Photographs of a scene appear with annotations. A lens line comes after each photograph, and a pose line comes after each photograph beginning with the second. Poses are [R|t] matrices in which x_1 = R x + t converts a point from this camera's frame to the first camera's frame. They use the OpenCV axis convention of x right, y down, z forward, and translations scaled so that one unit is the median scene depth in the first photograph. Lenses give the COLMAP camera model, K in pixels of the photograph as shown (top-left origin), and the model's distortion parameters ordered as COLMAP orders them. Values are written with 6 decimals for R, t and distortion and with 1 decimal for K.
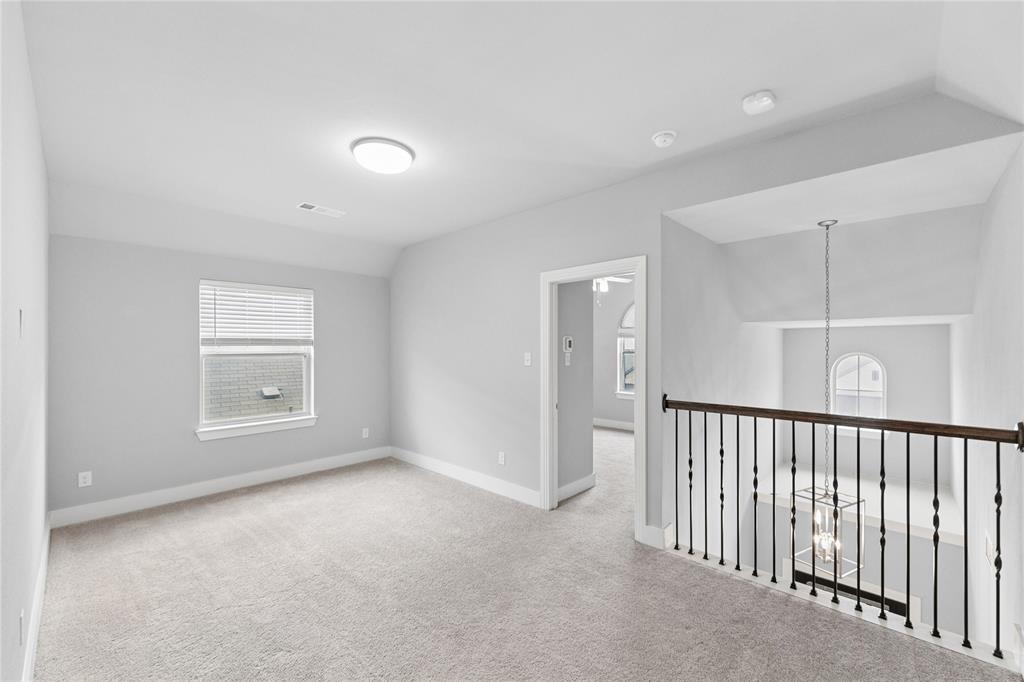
lens RADIAL K [[412.5, 0, 513.5], [0, 412.5, 349.7], [0, 0, 1]] dist [0.001931, 0.000193]
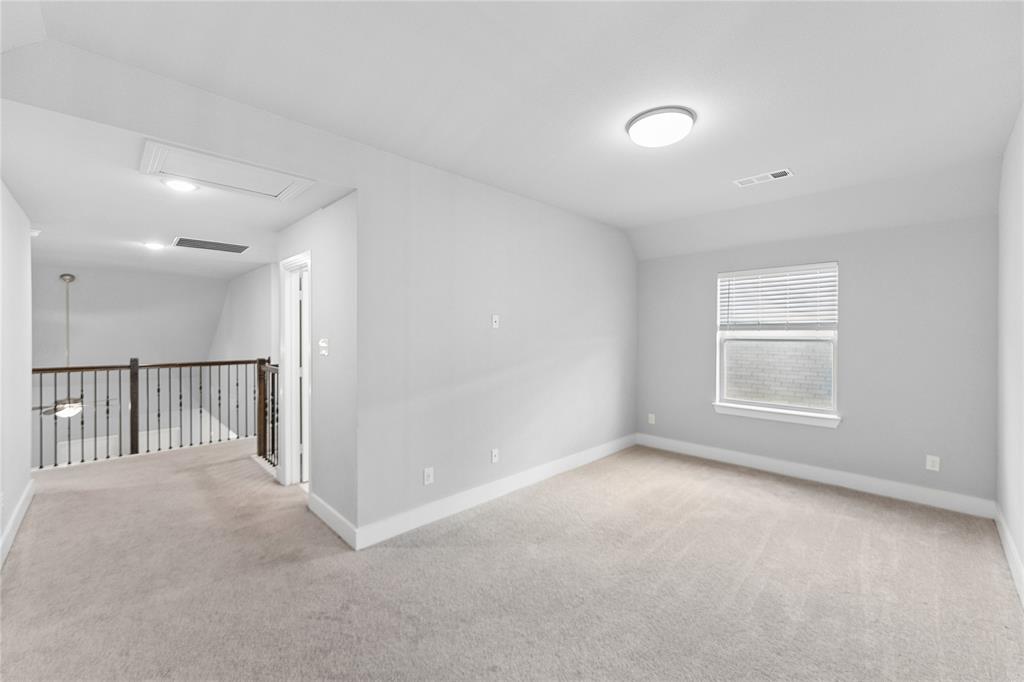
lens RADIAL K [[412.5, 0, 513.6], [0, 412.5, 331.4], [0, 0, 1]] dist [0.001931, 0.000193]
pose [[-0.039274, -0.000811, -0.999228, 0.407895], [-0.003333, 0.999994, -0.000681, -0.004773], [0.999223, 0.003304, -0.039276, 0.453893]]
